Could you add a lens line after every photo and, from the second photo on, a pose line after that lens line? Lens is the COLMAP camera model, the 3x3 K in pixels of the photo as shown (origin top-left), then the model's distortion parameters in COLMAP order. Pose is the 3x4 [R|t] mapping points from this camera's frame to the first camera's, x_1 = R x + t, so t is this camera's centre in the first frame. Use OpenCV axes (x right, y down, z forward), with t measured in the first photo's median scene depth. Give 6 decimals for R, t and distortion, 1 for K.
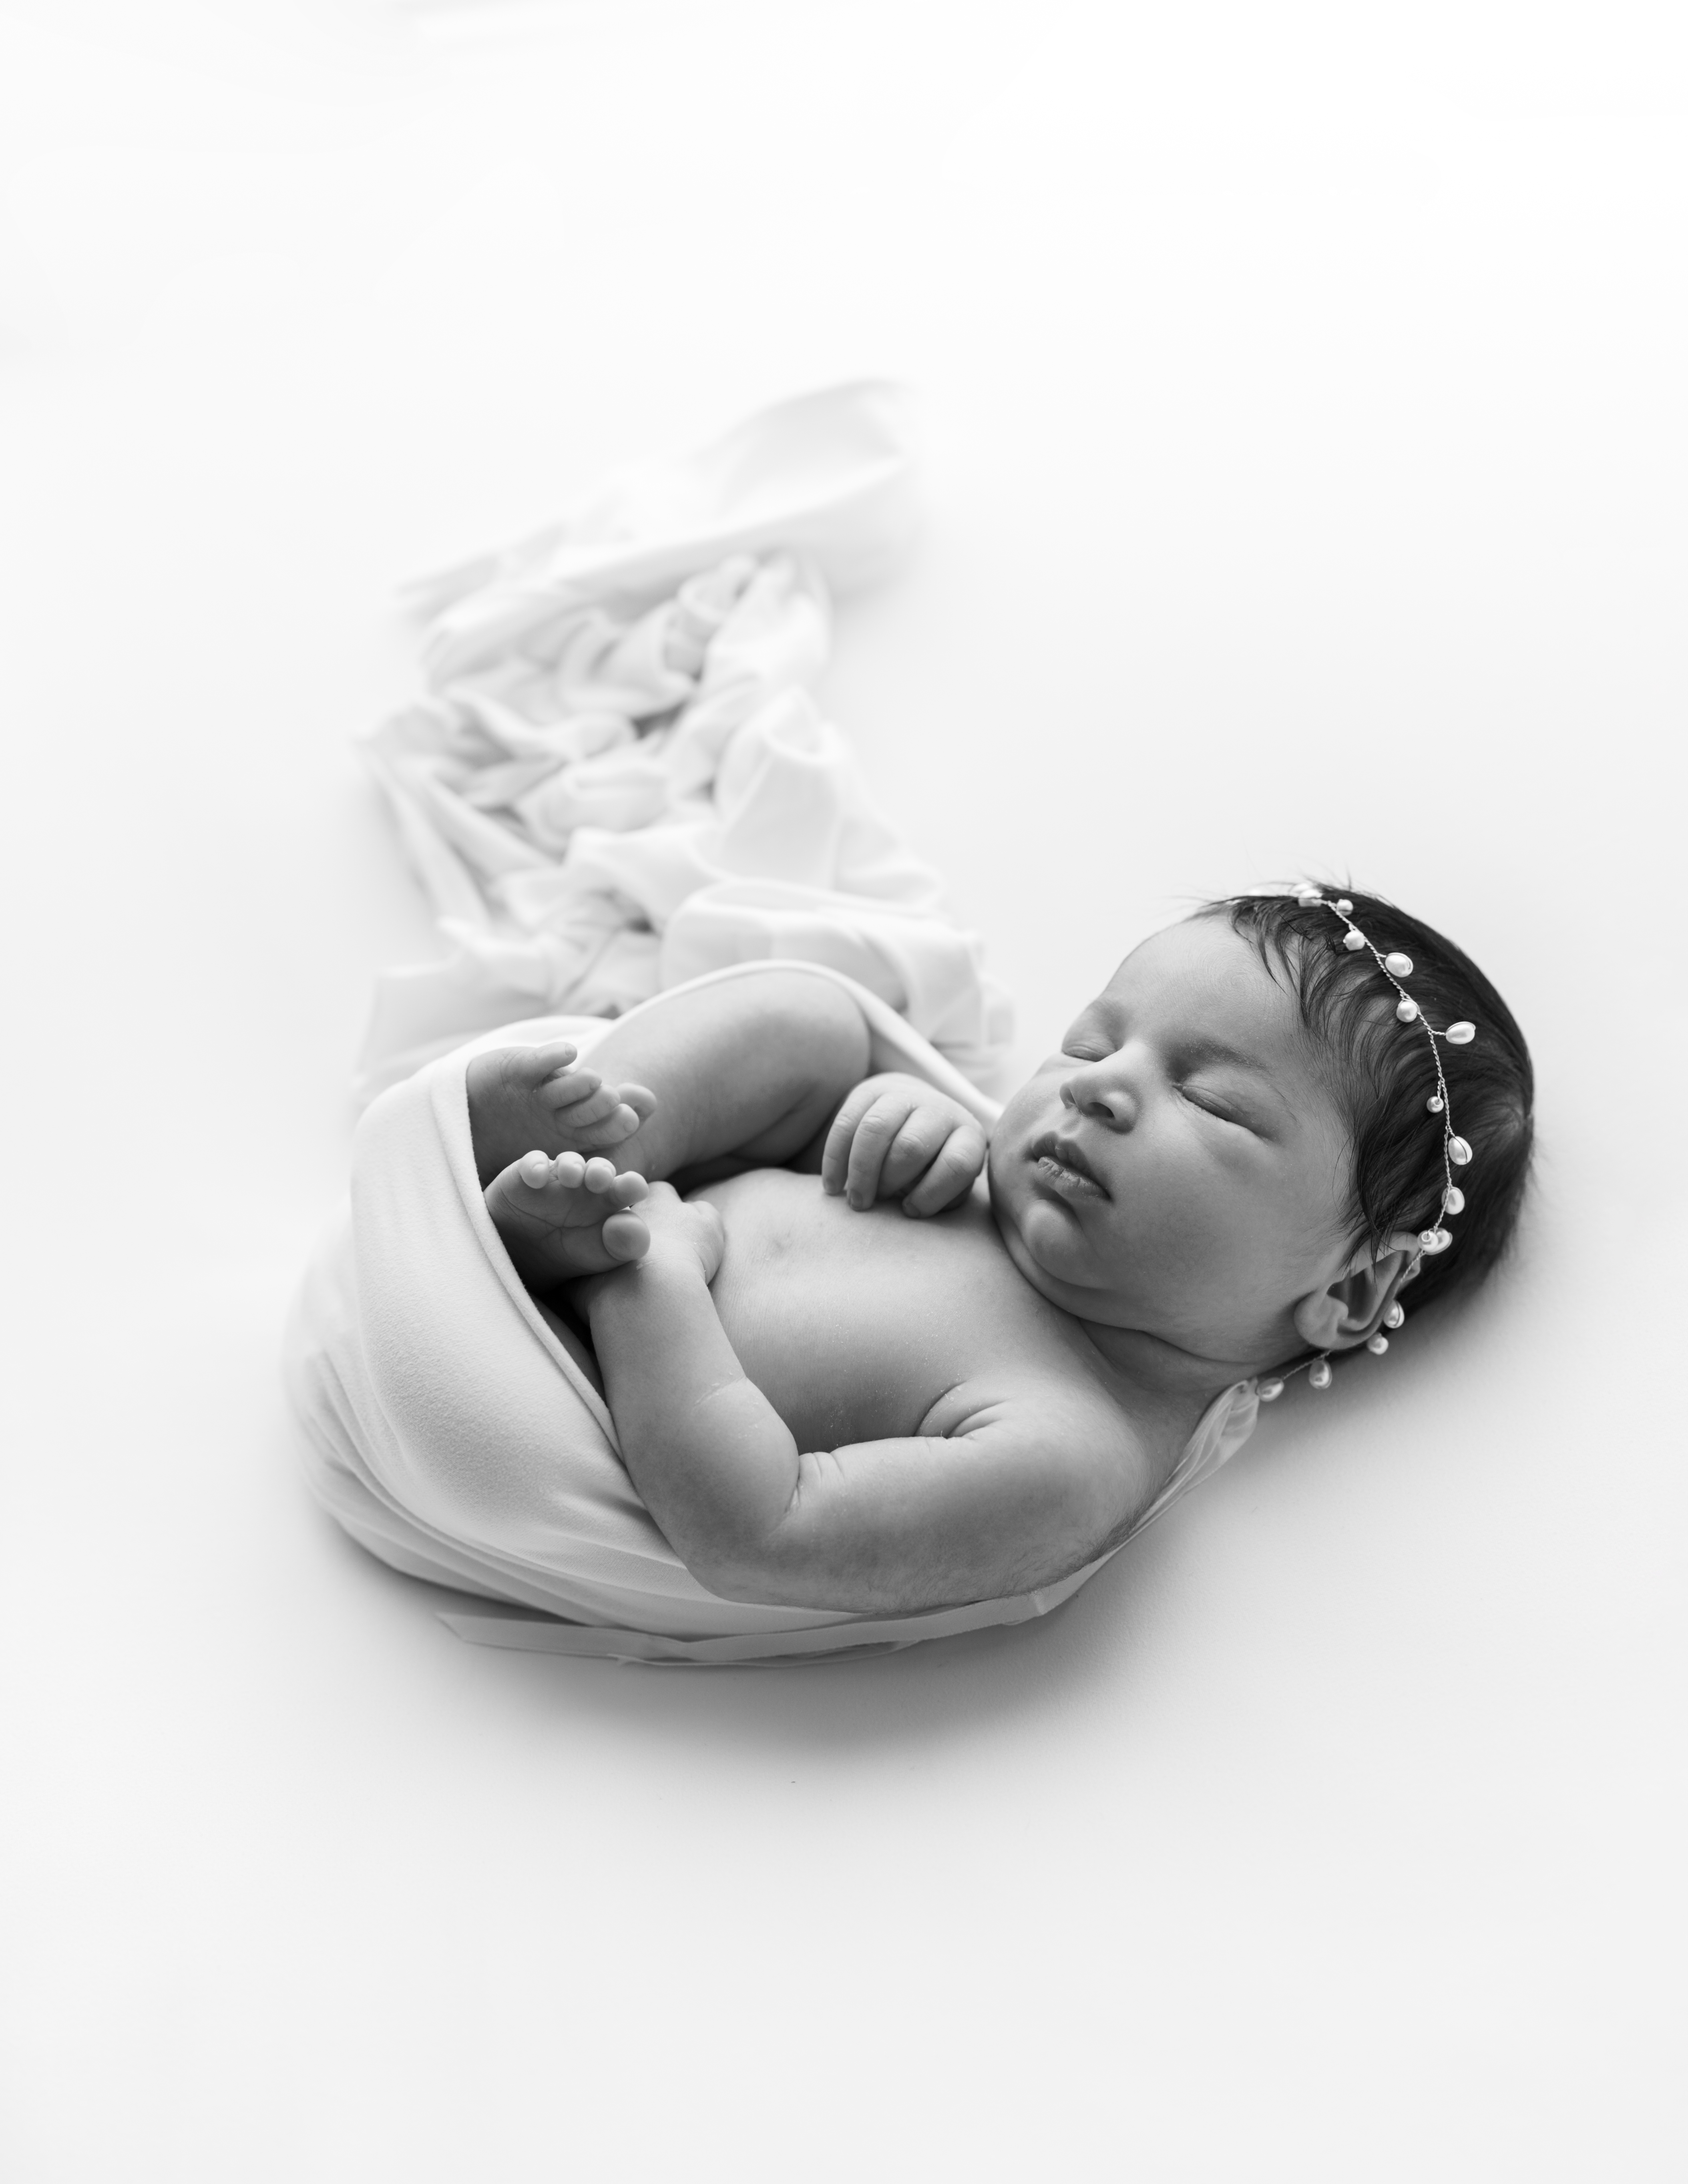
lens RADIAL K [[3640.5, 0, 844.8], [0, 3640.5, 1092.5], [0, 0, 1]] dist [0.550907, 0.000000]
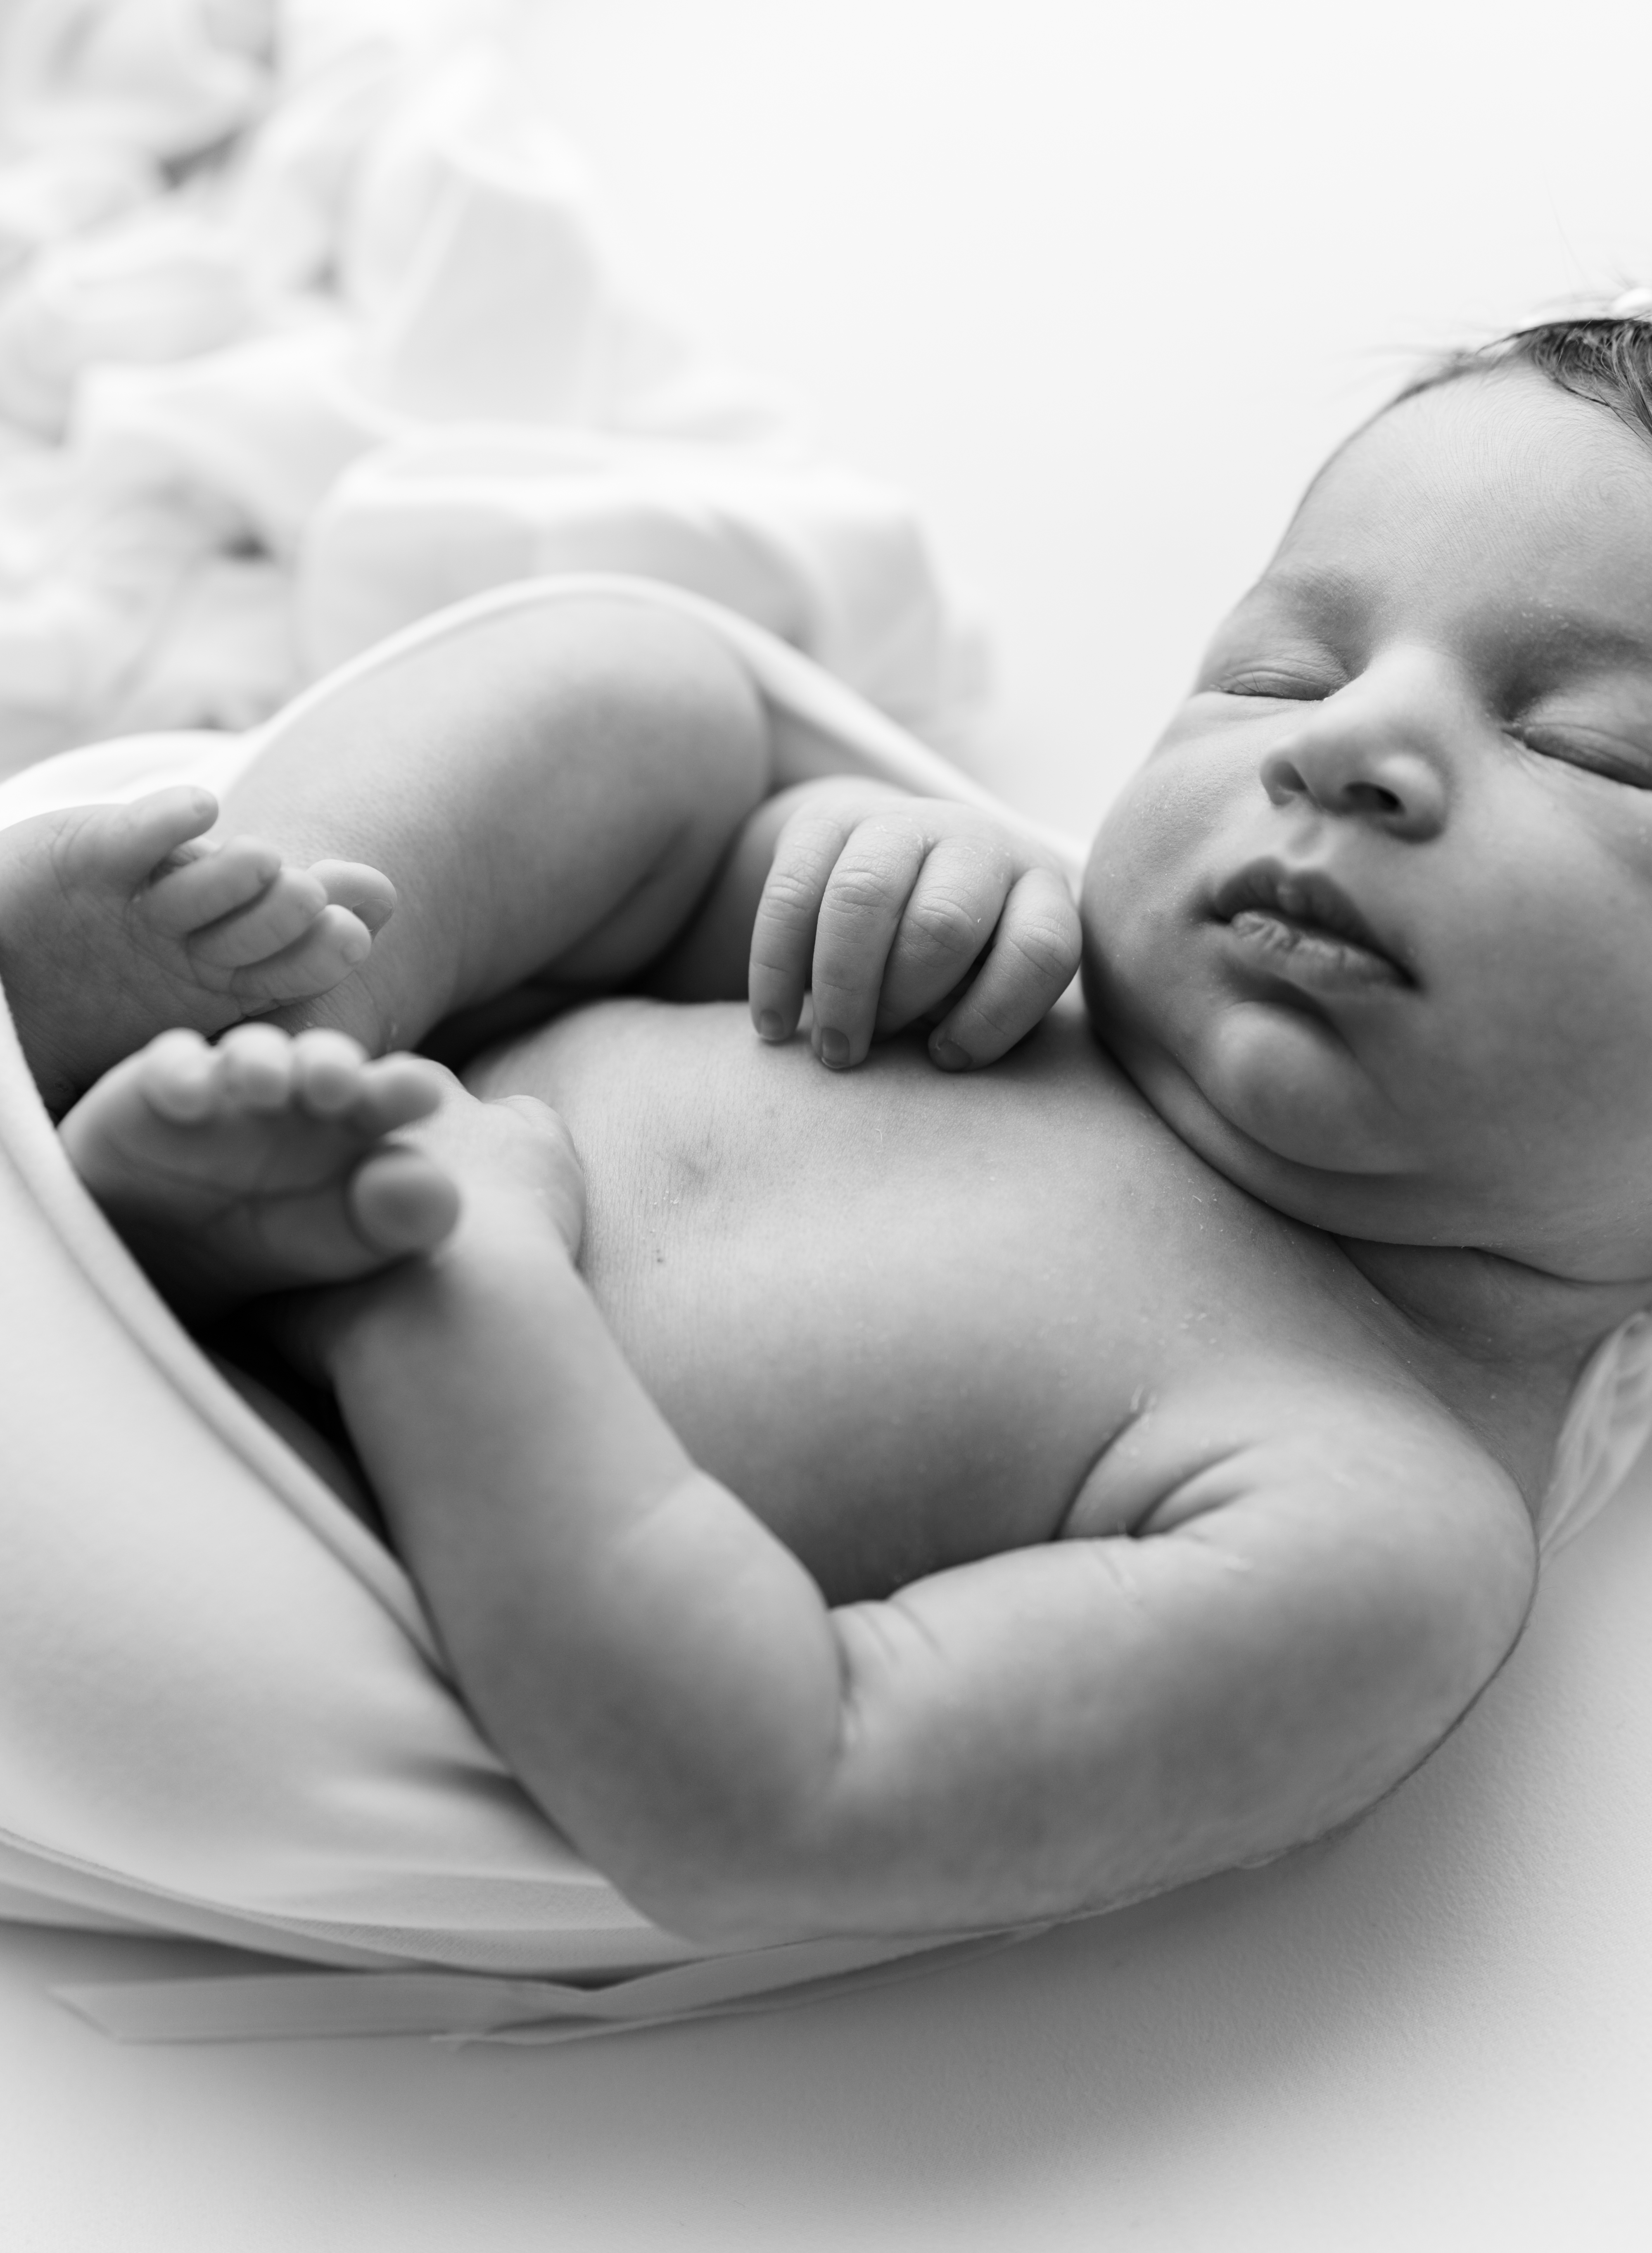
lens RADIAL K [[4129.6, 0, 812.5], [0, 4129.6, 1129.3], [0, 0, 1]] dist [0.355056, 0.000000]
pose [[0.984959, -0.123841, 0.120499, -0.067843], [0.114170, 0.989893, 0.084122, -0.006221], [-0.129699, -0.069099, 0.989143, 0.468358]]
